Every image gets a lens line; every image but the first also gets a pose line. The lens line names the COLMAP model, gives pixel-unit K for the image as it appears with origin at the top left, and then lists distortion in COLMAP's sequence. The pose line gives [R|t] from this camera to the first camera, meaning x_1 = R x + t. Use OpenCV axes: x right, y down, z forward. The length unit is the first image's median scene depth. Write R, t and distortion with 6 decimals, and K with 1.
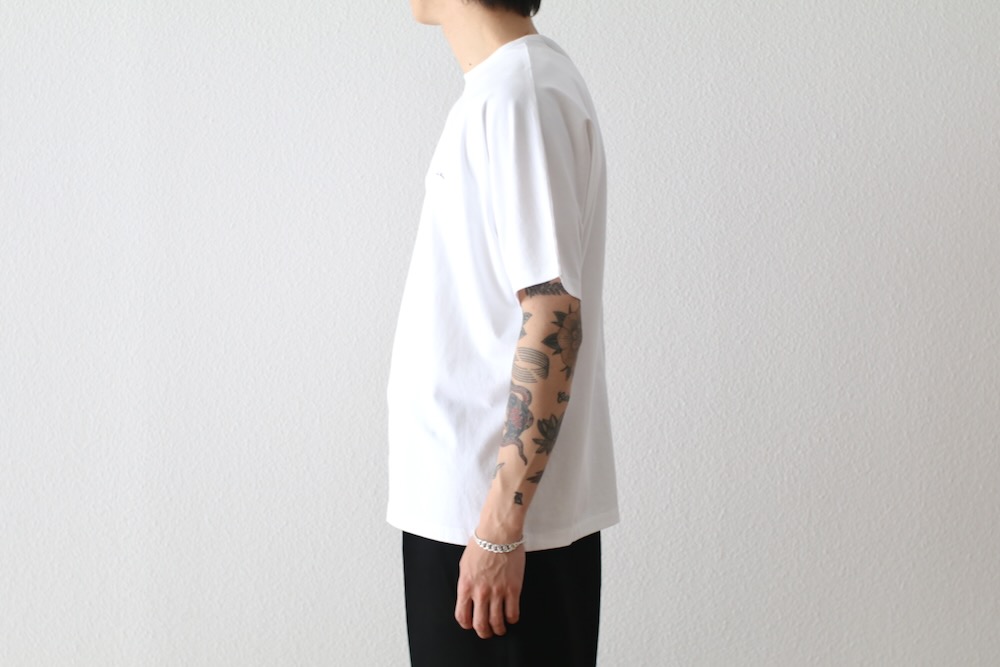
lens RADIAL K [[2288.6, 0, 501.2], [0, 2288.6, 331.5], [0, 0, 1]] dist [-0.097285, 0.000000]
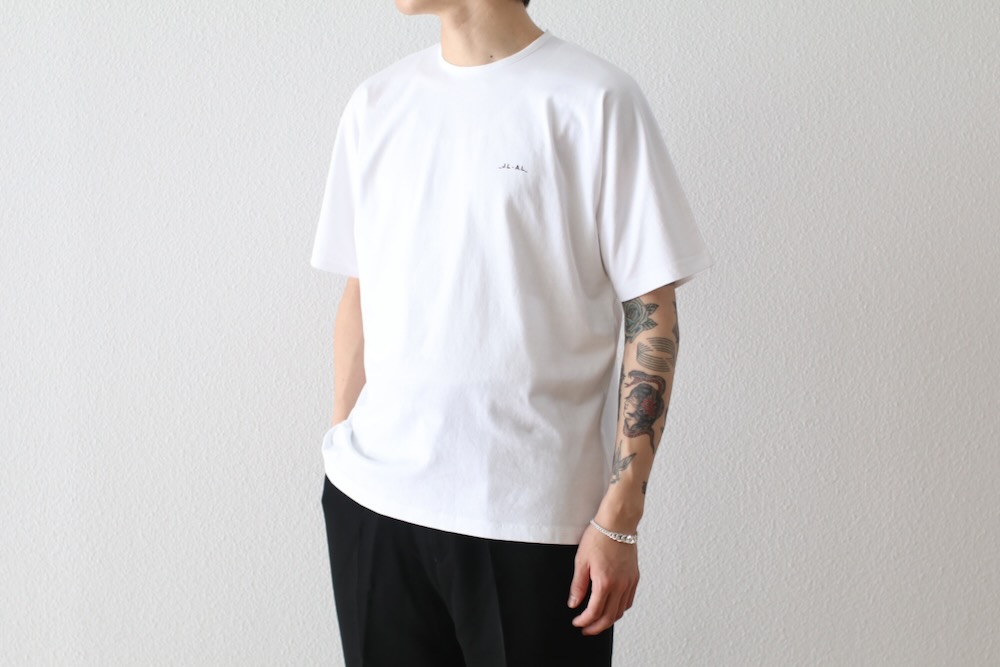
lens RADIAL K [[2288.6, 0, 501.0], [0, 2288.6, 336.2], [0, 0, 1]] dist [-0.097285, 0.000000]
pose [[0.999909, -0.004431, 0.012739, 0.009427], [0.004419, 0.999990, 0.001001, -0.000444], [-0.012744, -0.000944, 0.999918, 0.048523]]
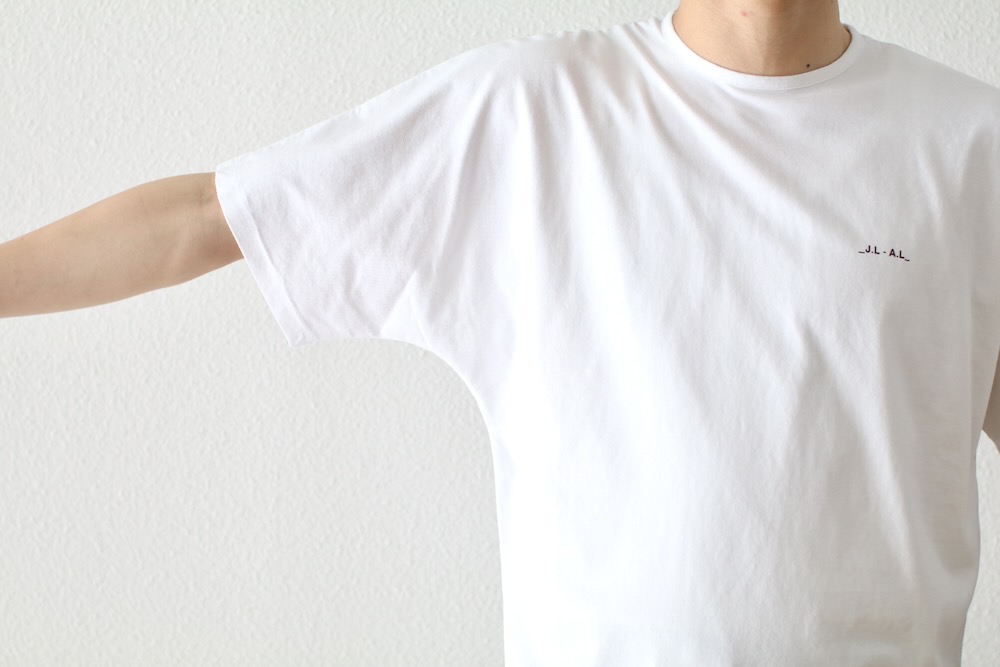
lens RADIAL K [[2288.6, 0, 498.8], [0, 2288.6, 332.4], [0, 0, 1]] dist [-0.097285, 0.000000]
pose [[0.999664, -0.006039, -0.025198, -0.082297], [0.005437, 0.999699, -0.023904, -0.037427], [0.025335, 0.023759, 0.999397, 0.394555]]
